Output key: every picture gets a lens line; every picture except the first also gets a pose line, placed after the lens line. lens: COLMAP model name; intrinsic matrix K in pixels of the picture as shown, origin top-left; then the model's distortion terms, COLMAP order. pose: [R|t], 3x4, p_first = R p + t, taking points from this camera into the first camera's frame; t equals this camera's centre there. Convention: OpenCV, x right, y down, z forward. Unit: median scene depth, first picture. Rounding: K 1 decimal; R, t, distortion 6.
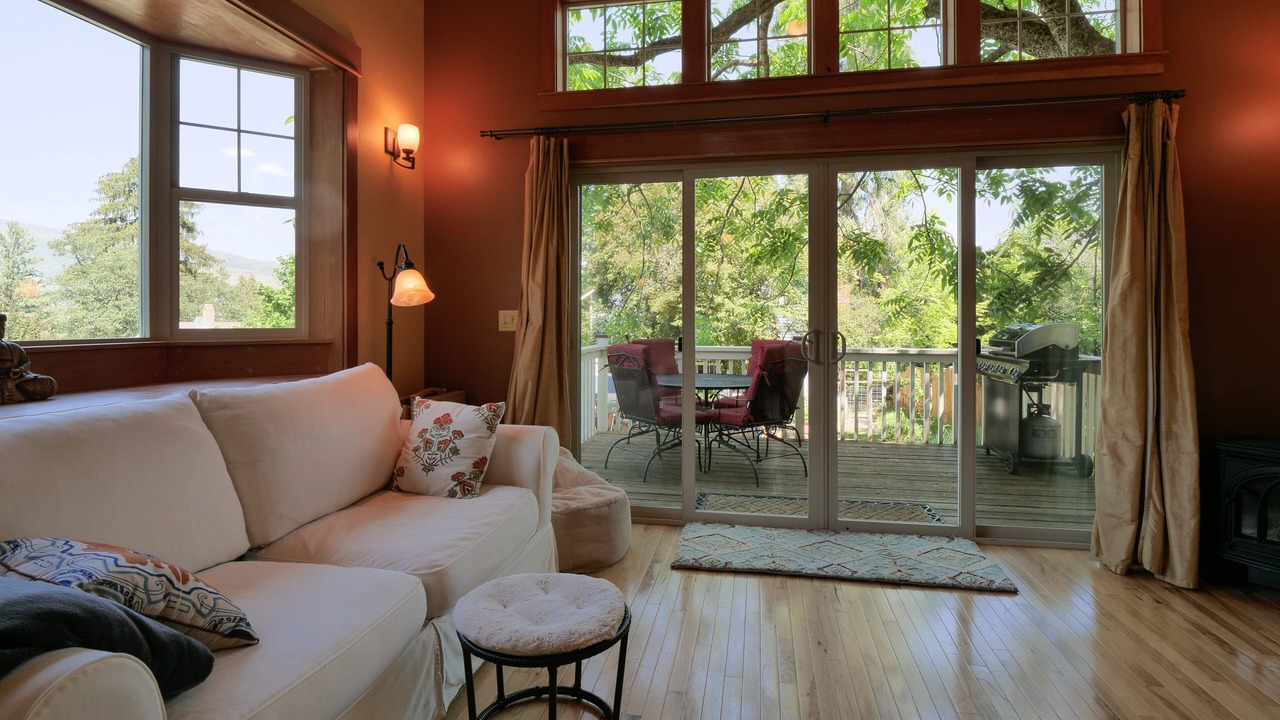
lens RADIAL K [[631.0, 0, 636.2], [0, 631.0, 322.2], [0, 0, 1]] dist [-0.012442, -0.004523]
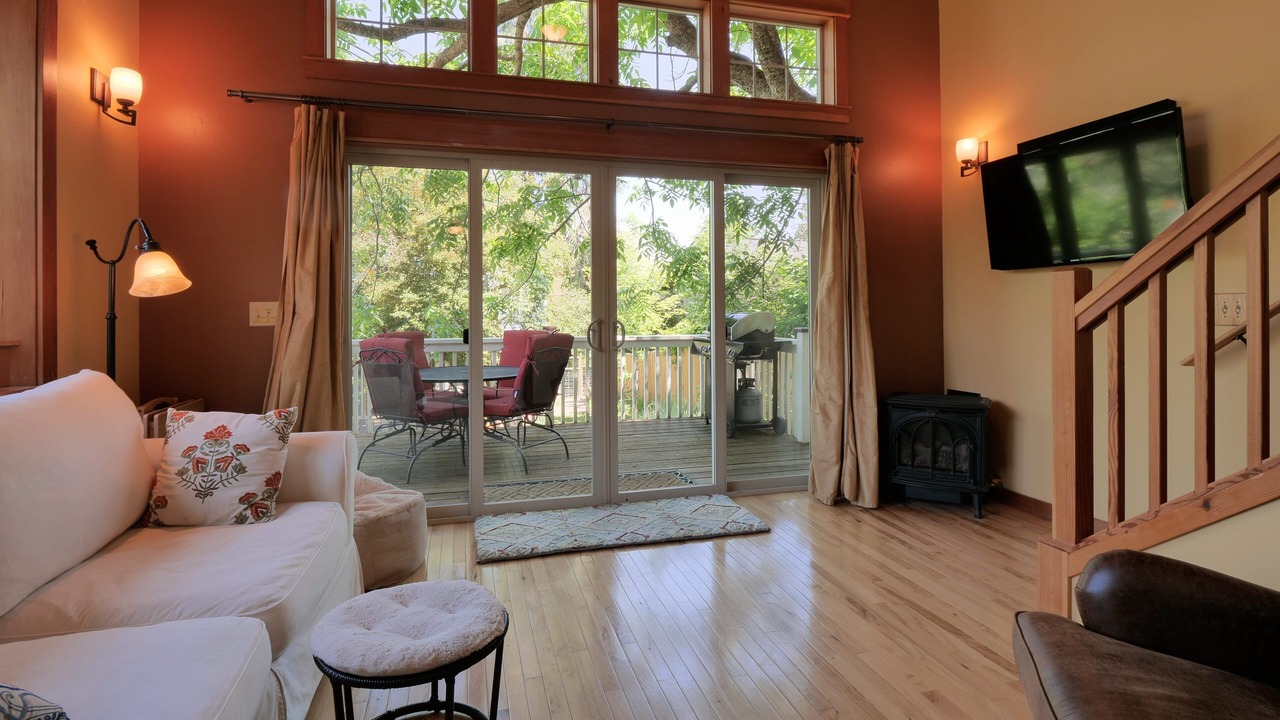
lens RADIAL K [[626.8, 0, 639.7], [0, 626.8, 309.2], [0, 0, 1]] dist [-0.017270, -0.000168]
pose [[0.893713, -0.005645, 0.448604, -0.152805], [0.008286, 0.999958, -0.003924, -0.001382], [-0.448563, 0.007224, 0.893722, 0.011876]]
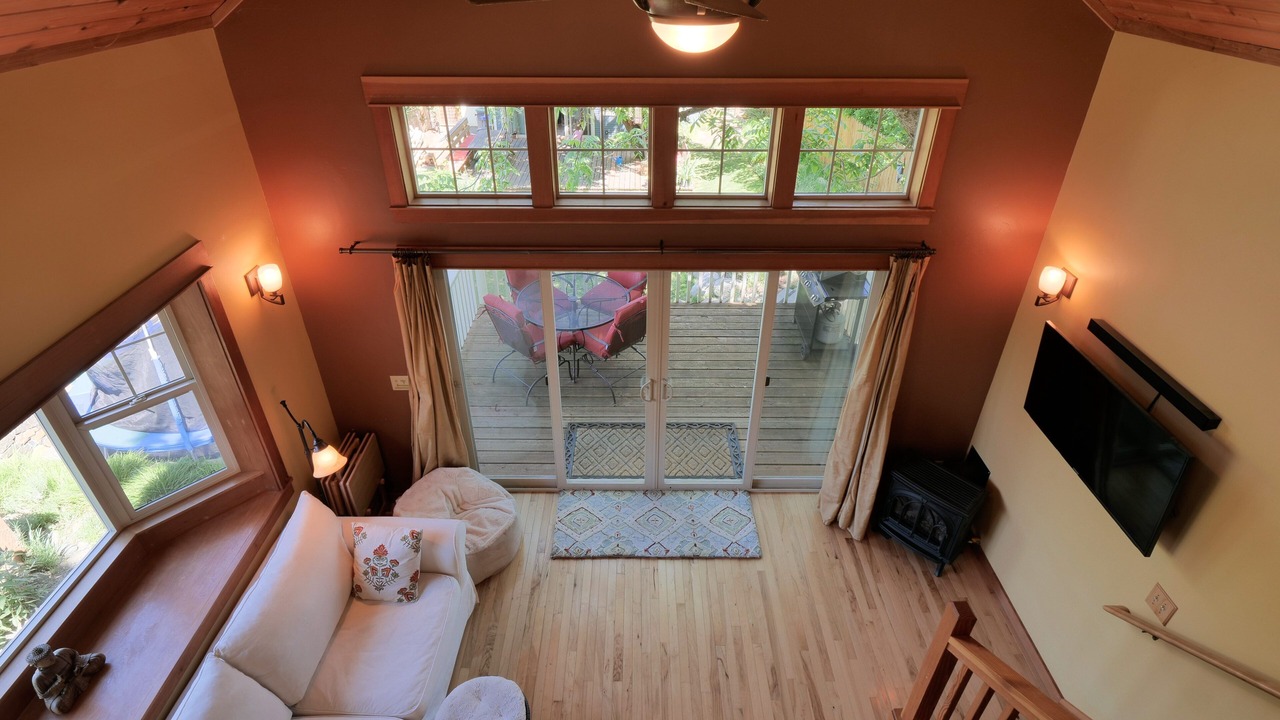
lens RADIAL K [[626.8, 0, 639.7], [0, 626.8, 309.2], [0, 0, 1]] dist [-0.017270, -0.000168]
pose [[0.981208, -0.092929, 0.169102, 0.065931], [-0.005363, 0.862909, 0.505330, -0.883914], [-0.192880, -0.496741, 0.846195, -0.015397]]
